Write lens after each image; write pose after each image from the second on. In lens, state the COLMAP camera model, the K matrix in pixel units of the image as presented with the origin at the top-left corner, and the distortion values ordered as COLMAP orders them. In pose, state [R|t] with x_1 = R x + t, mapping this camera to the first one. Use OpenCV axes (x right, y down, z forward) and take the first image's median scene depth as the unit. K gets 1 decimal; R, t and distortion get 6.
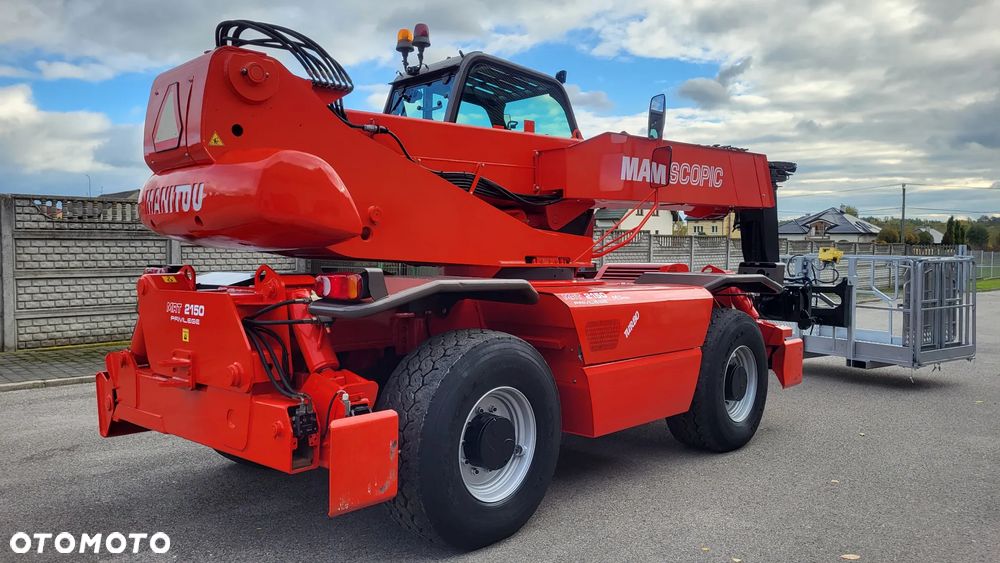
lens RADIAL K [[788.3, 0, 500.0], [0, 788.3, 281.5], [0, 0, 1]] dist [0.092266, -0.002259]
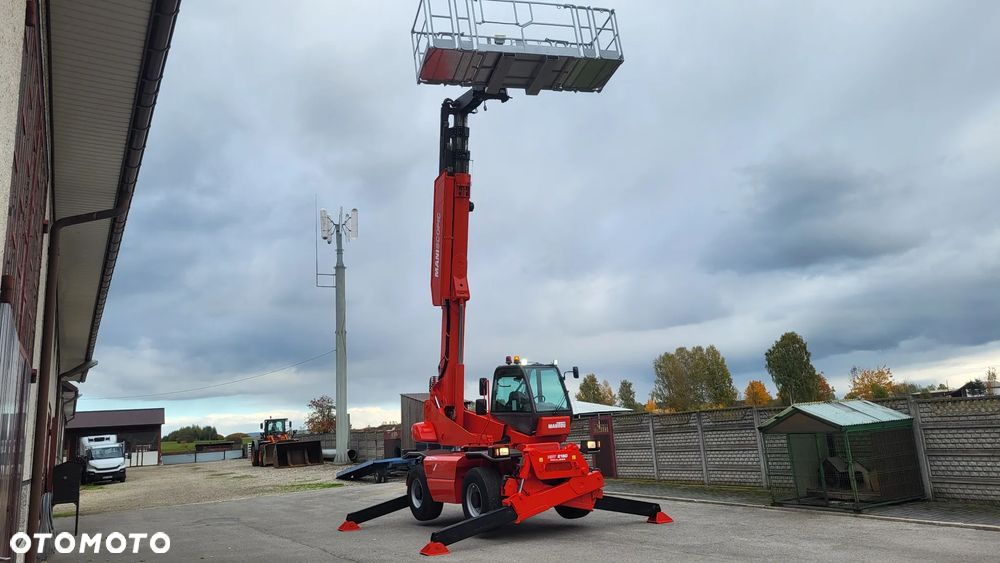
lens RADIAL K [[753.9, 0, 506.5], [0, 753.9, 272.7], [0, 0, 1]] dist [0.046420, -0.005802]
pose [[-0.292962, -0.207029, -0.933441, 1.462802], [-0.008802, 0.976819, -0.213888, -0.027590], [0.956084, -0.054445, -0.287993, 1.063095]]
